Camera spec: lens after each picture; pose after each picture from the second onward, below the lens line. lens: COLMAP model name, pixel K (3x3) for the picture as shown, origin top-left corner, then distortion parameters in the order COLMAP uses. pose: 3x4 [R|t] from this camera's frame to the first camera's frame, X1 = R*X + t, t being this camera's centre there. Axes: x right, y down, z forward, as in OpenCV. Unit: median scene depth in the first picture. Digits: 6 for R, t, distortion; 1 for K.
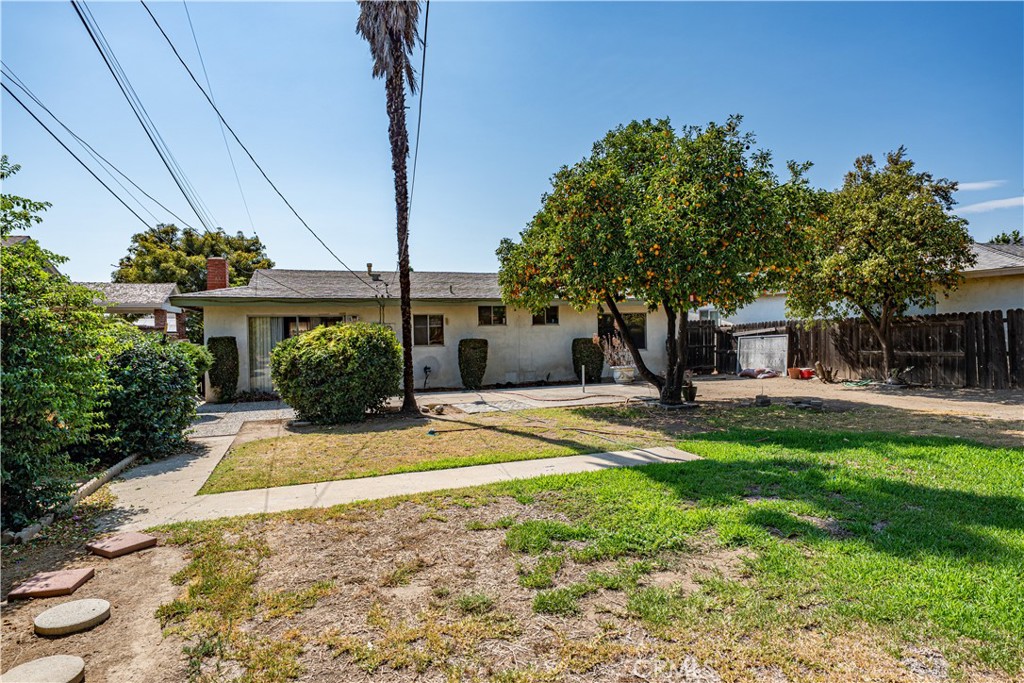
lens RADIAL K [[516.4, 0, 524.4], [0, 516.4, 338.3], [0, 0, 1]] dist [-0.008880, 0.000659]
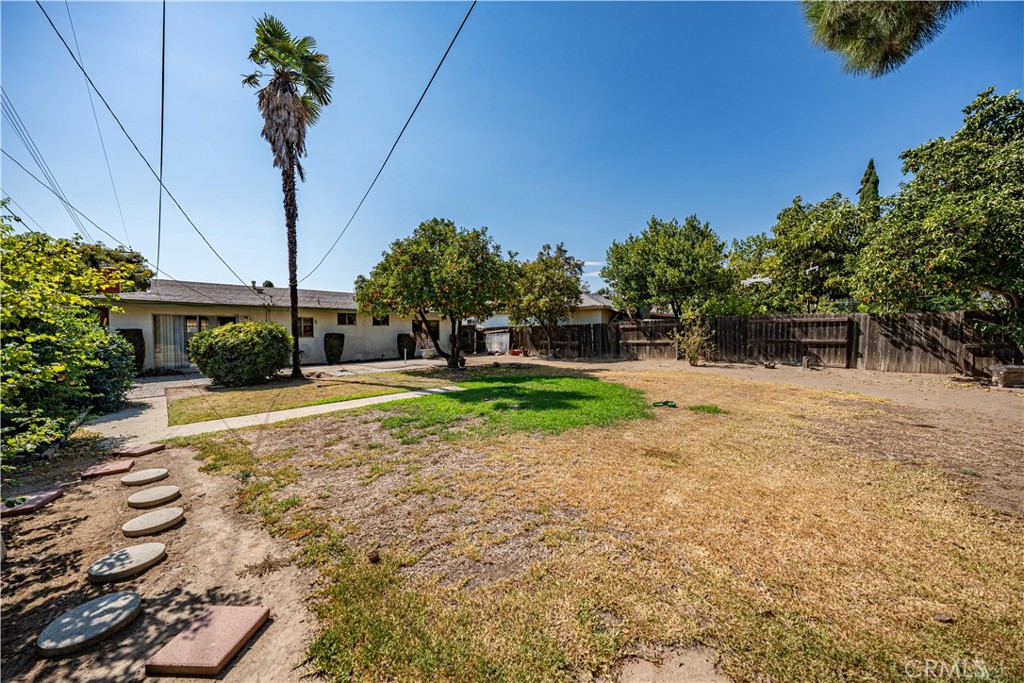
lens RADIAL K [[352.6, 0, 505.9], [0, 352.6, 345.2], [0, 0, 1]] dist [-0.001959, -0.000033]
pose [[0.905972, 0.000350, 0.423337, -0.104096], [-0.010733, 0.999697, 0.022144, 0.011051], [-0.423201, -0.024605, 0.905702, -0.303429]]
